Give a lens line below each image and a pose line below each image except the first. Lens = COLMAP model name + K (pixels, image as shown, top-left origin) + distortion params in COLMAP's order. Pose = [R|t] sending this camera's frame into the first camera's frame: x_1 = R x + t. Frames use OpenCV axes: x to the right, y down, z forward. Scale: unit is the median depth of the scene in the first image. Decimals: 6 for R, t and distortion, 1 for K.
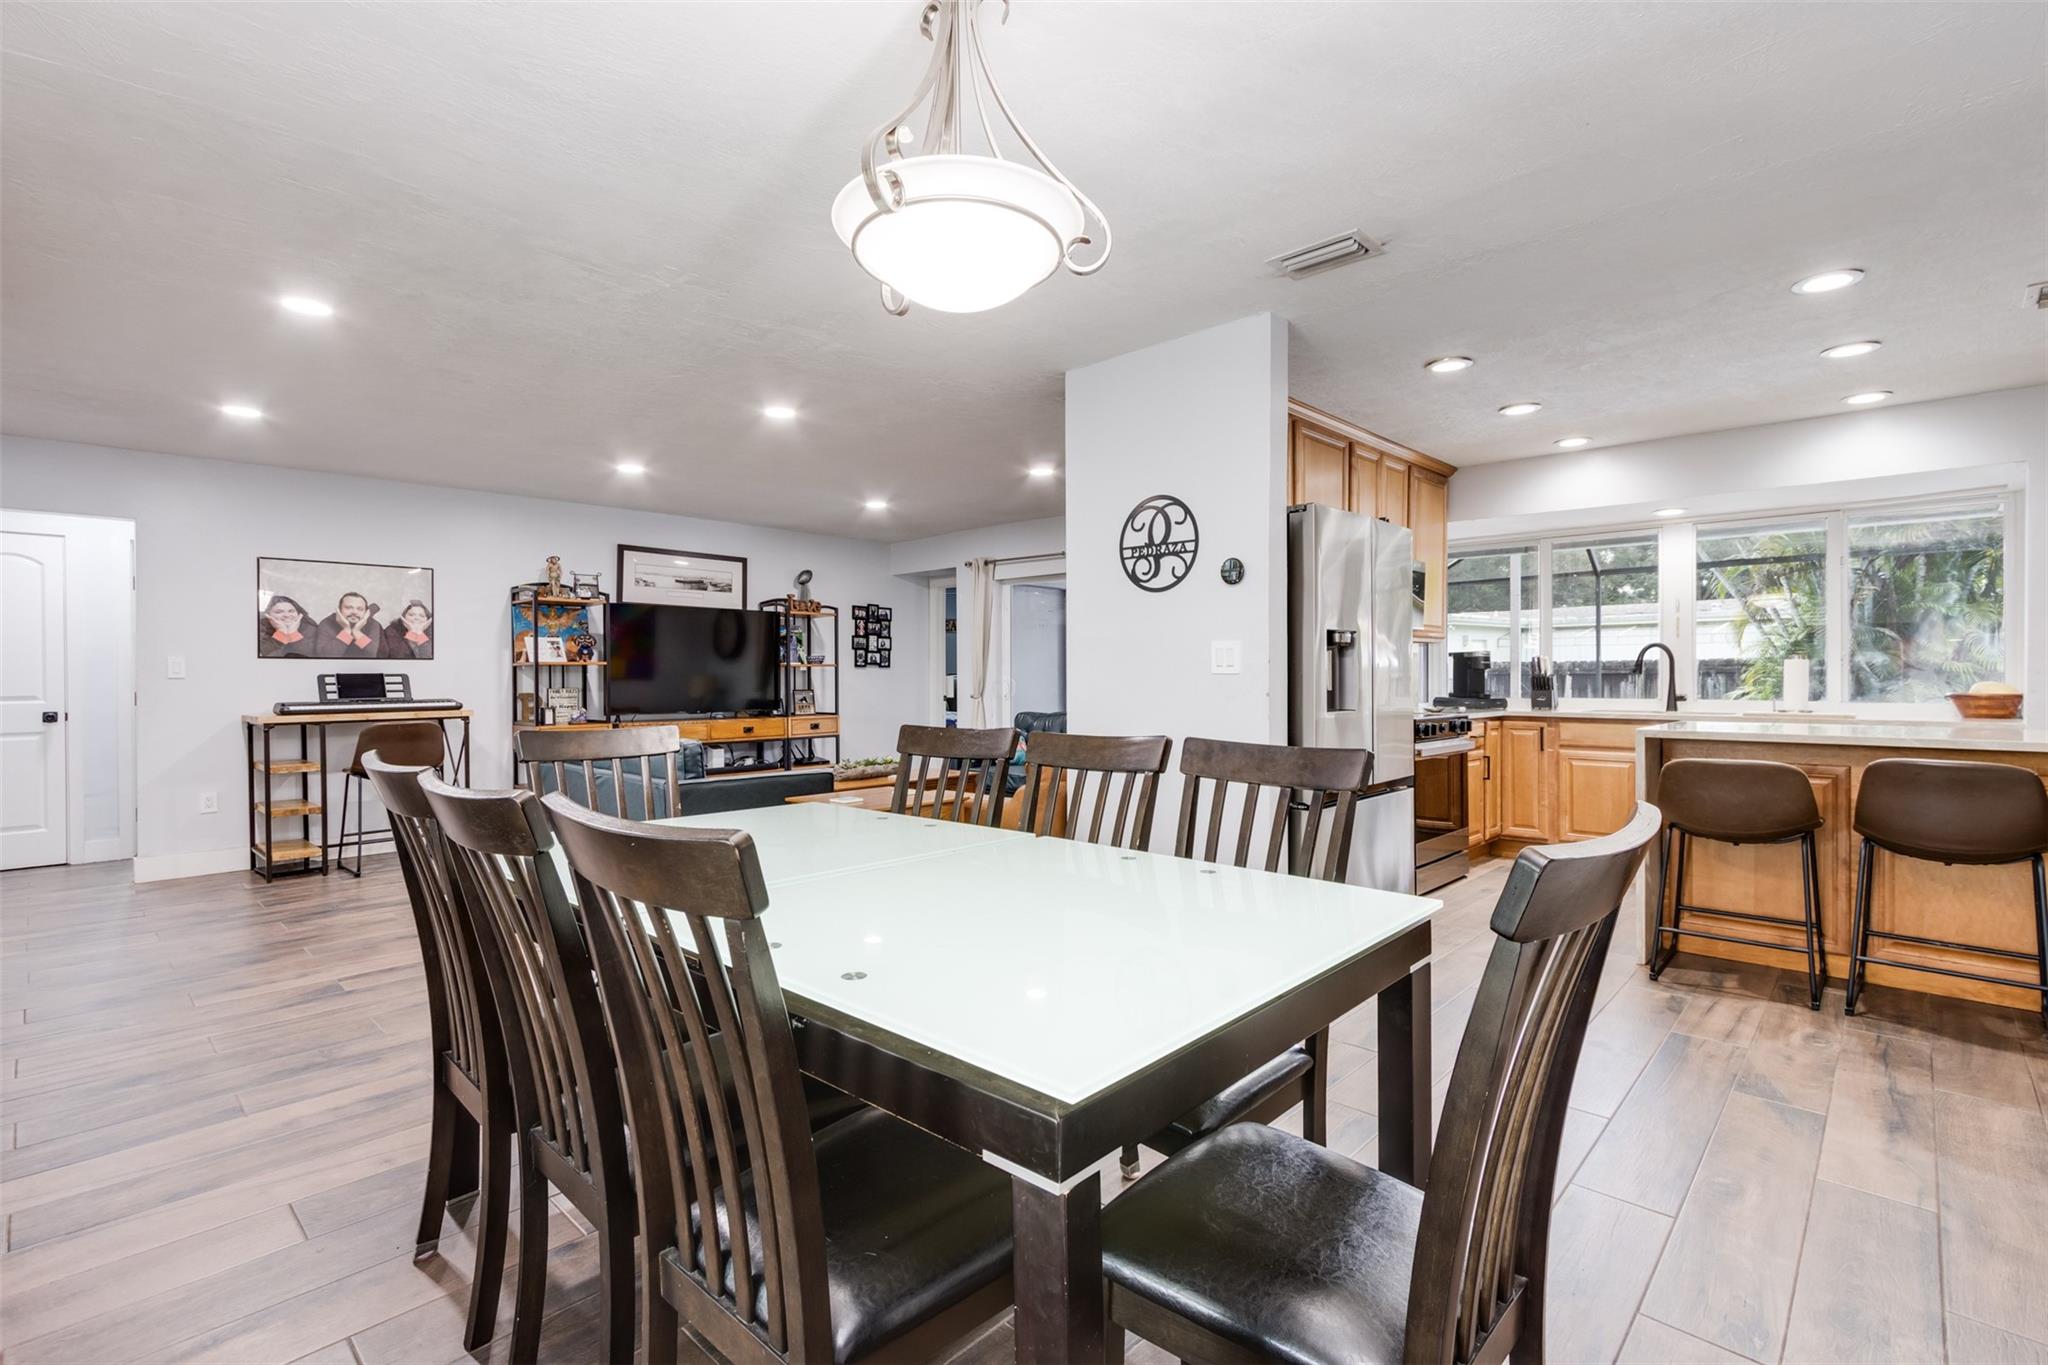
lens RADIAL K [[945.1, 0, 1025.7], [0, 945.1, 679.3], [0, 0, 1]] dist [0.008751, -0.003736]
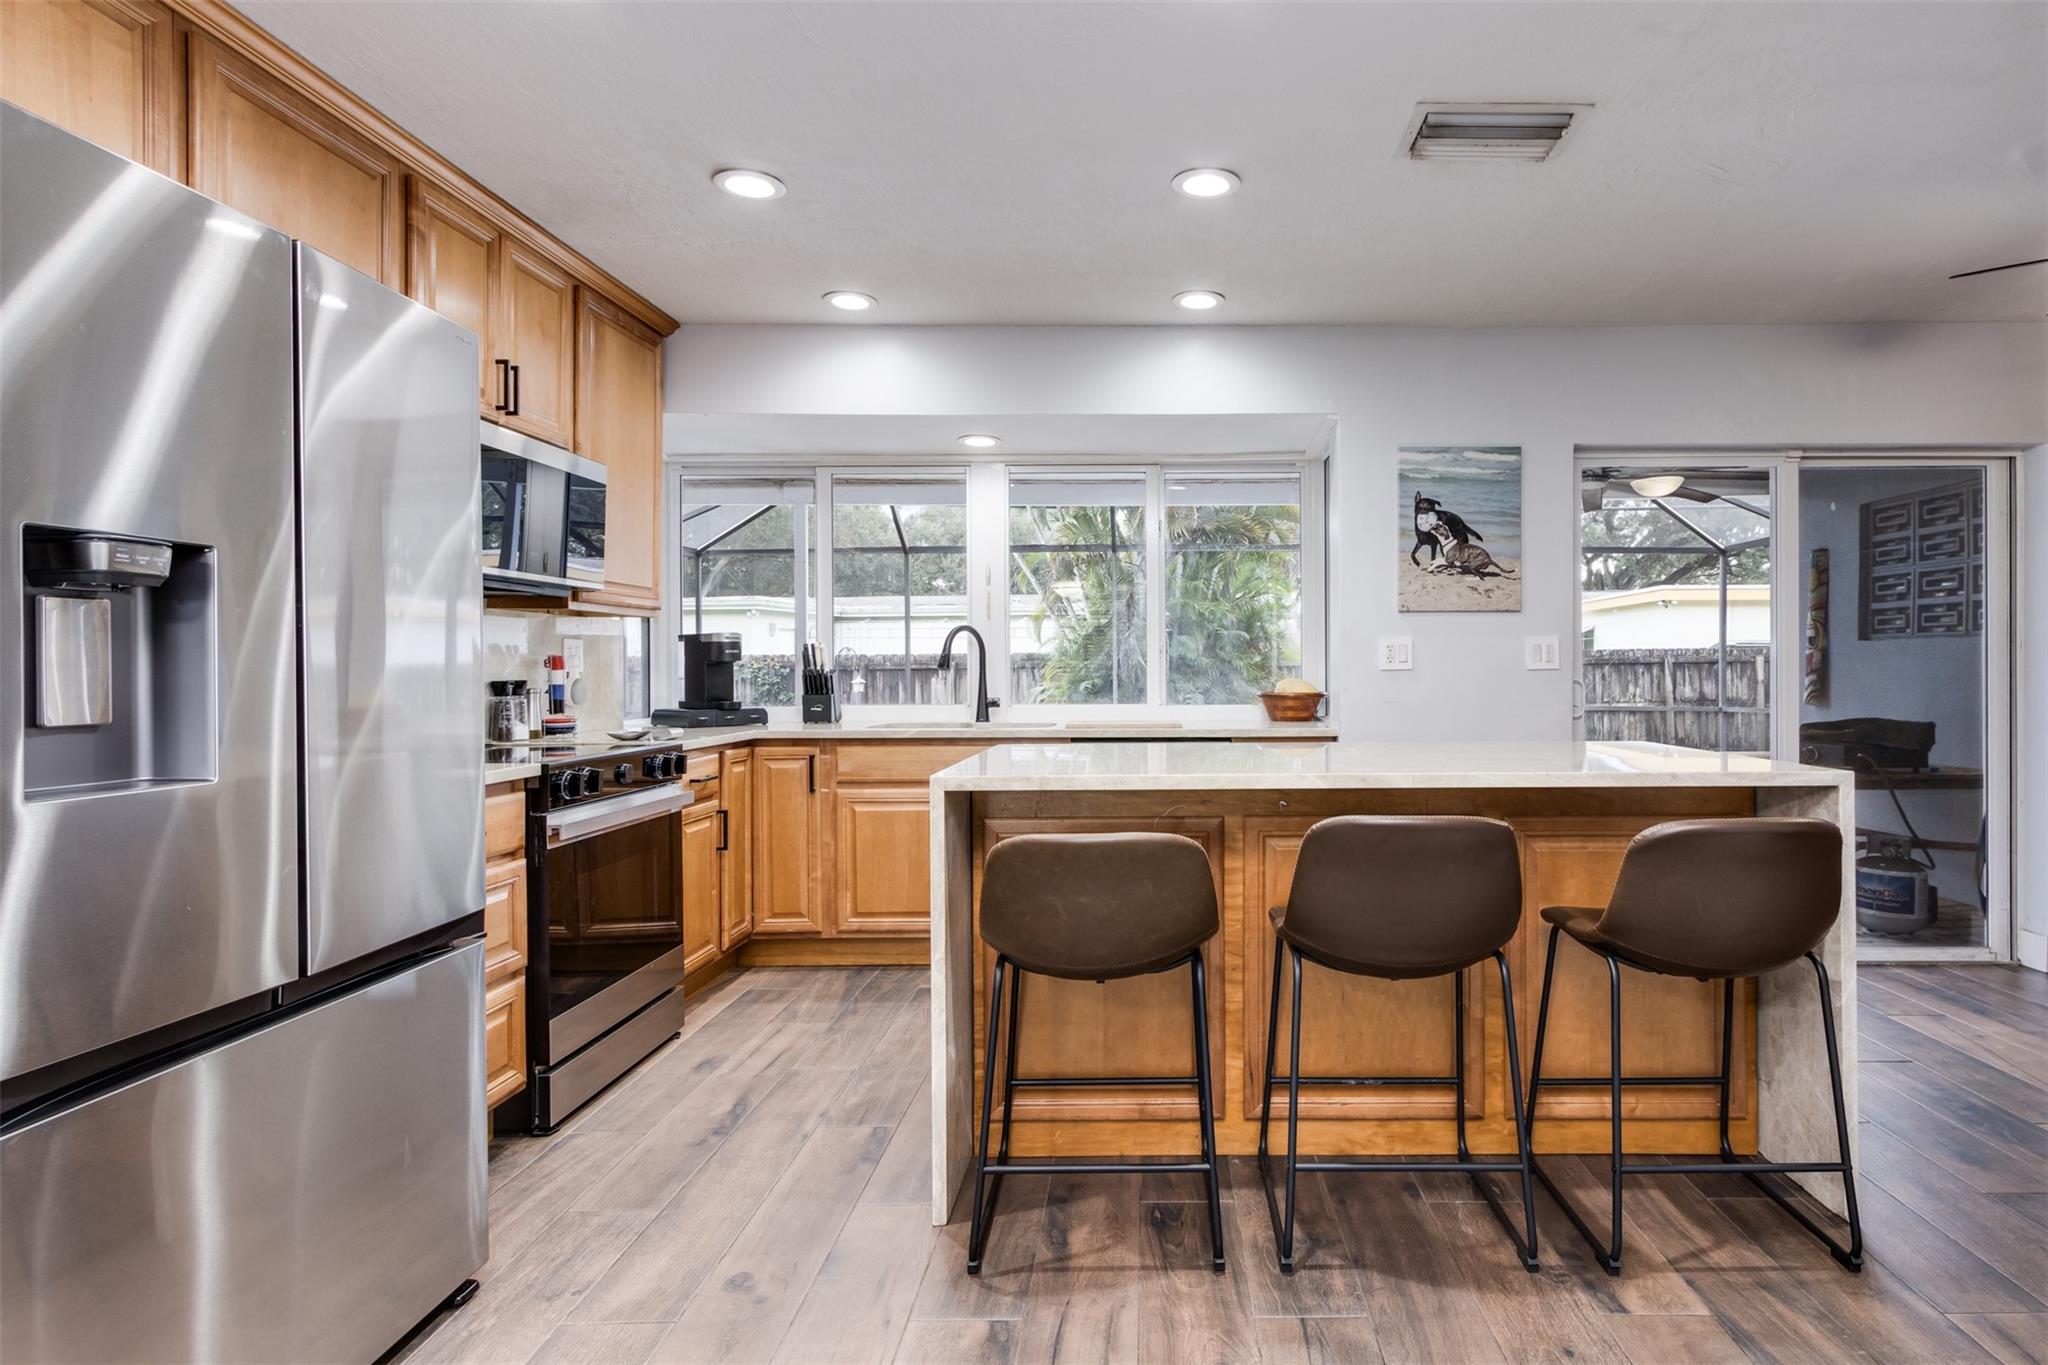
lens RADIAL K [[1078.5, 0, 1151.7], [0, 1078.5, 670.1], [0, 0, 1]] dist [-0.000195, -0.000170]
pose [[0.726398, -0.002428, 0.687270, 0.178521], [0.006022, 0.999978, -0.002833, -0.001970], [-0.687248, 0.006196, 0.726396, 0.266879]]
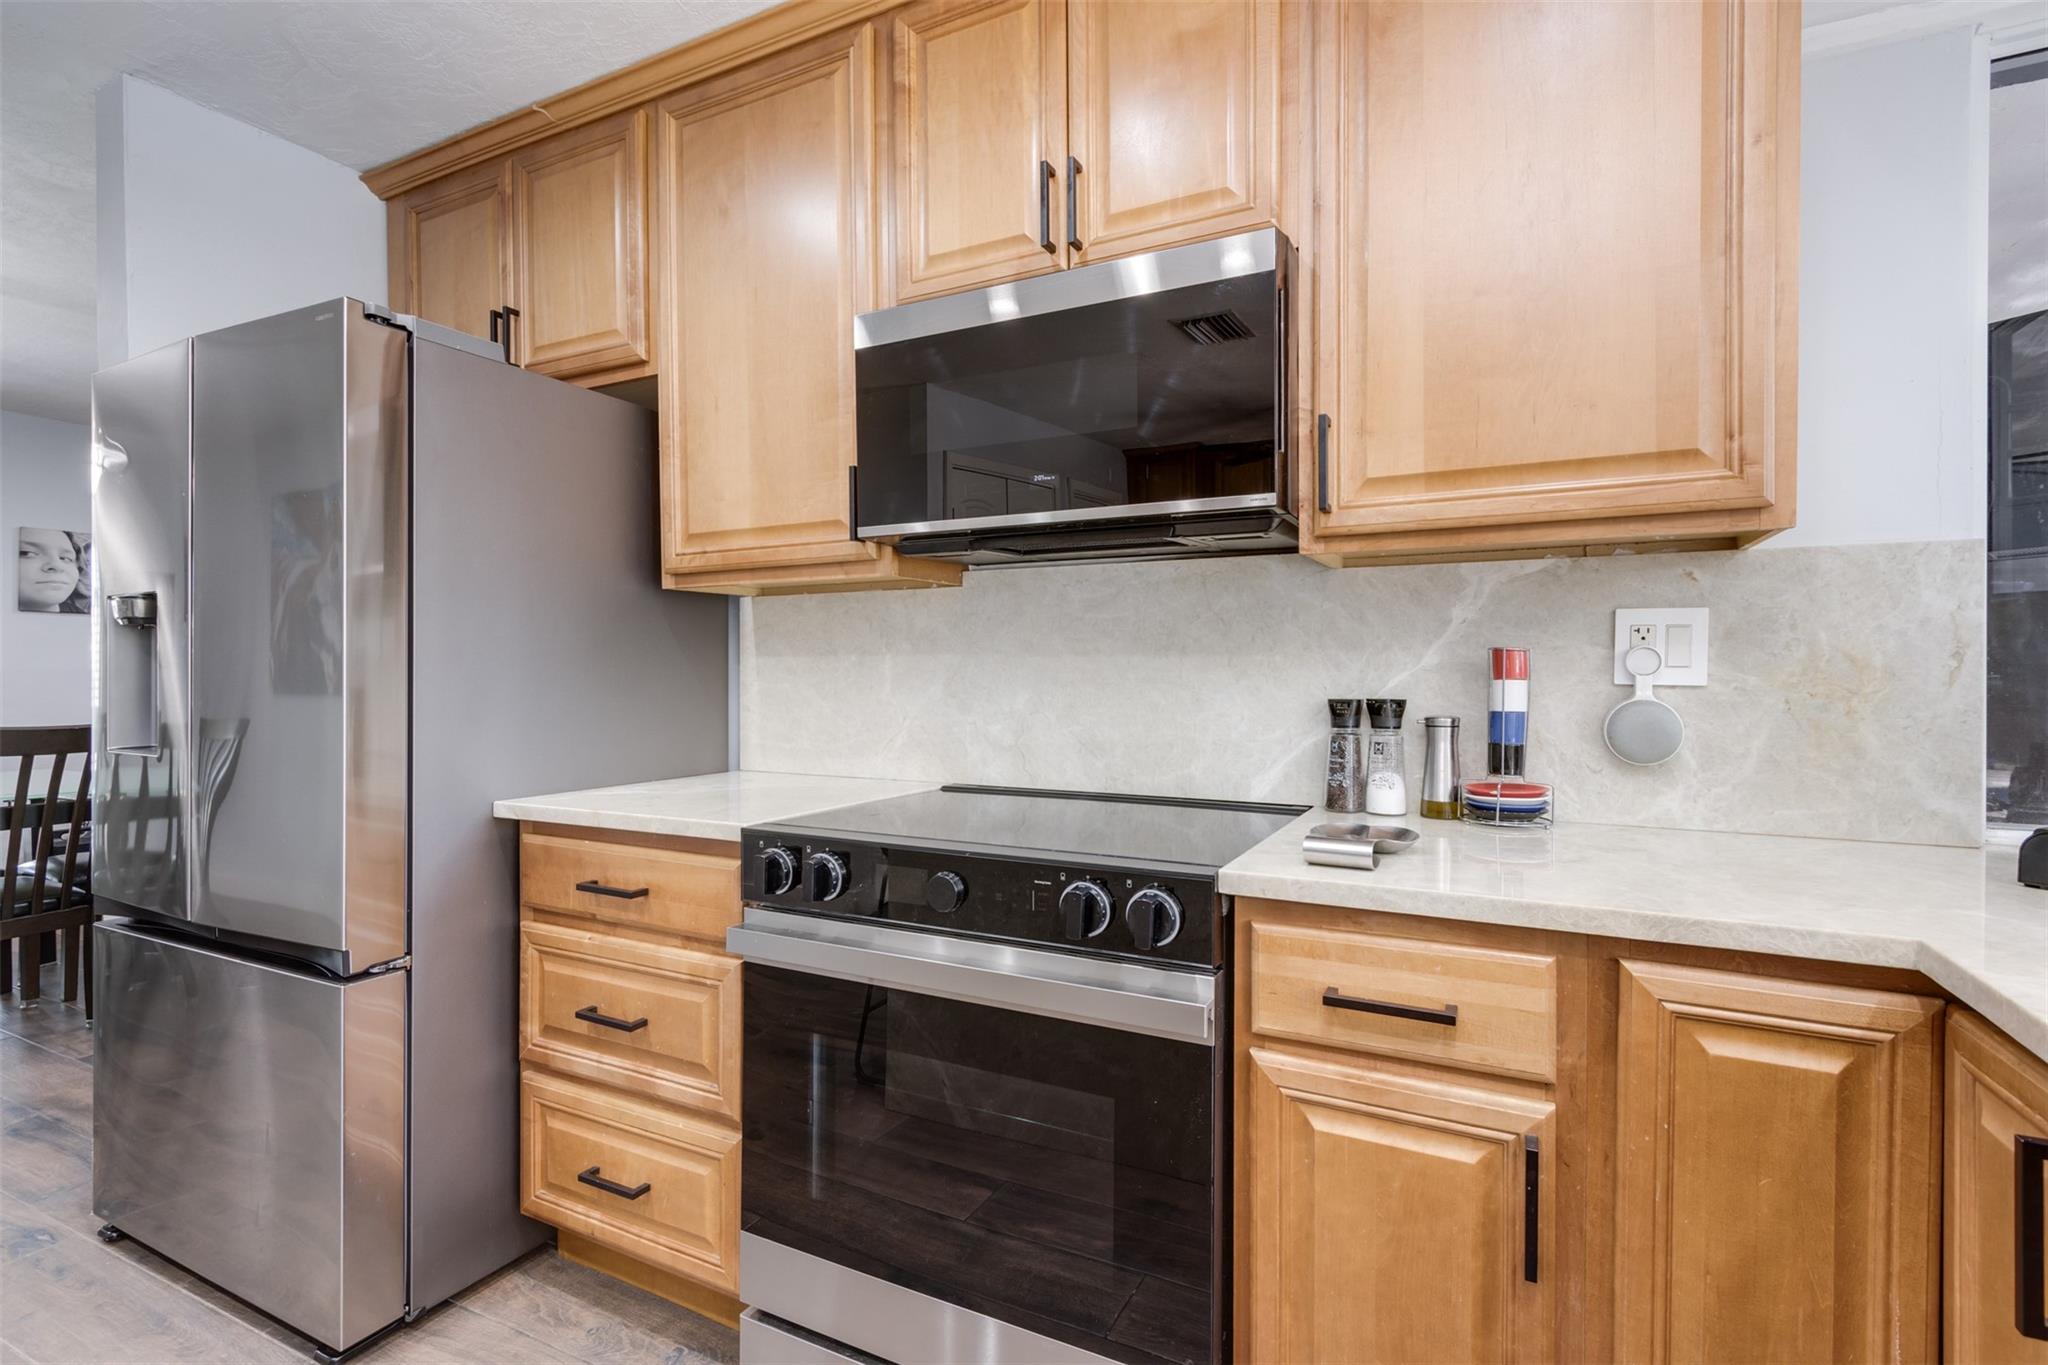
lens RADIAL K [[945.1, 0, 1043.2], [0, 945.1, 689.5], [0, 0, 1]] dist [0.008751, -0.003736]
pose [[0.305281, 0.017964, -0.952093, 0.507783], [-0.006731, 0.999838, 0.016706, -0.005793], [0.952238, 0.001308, 0.305353, 0.691668]]
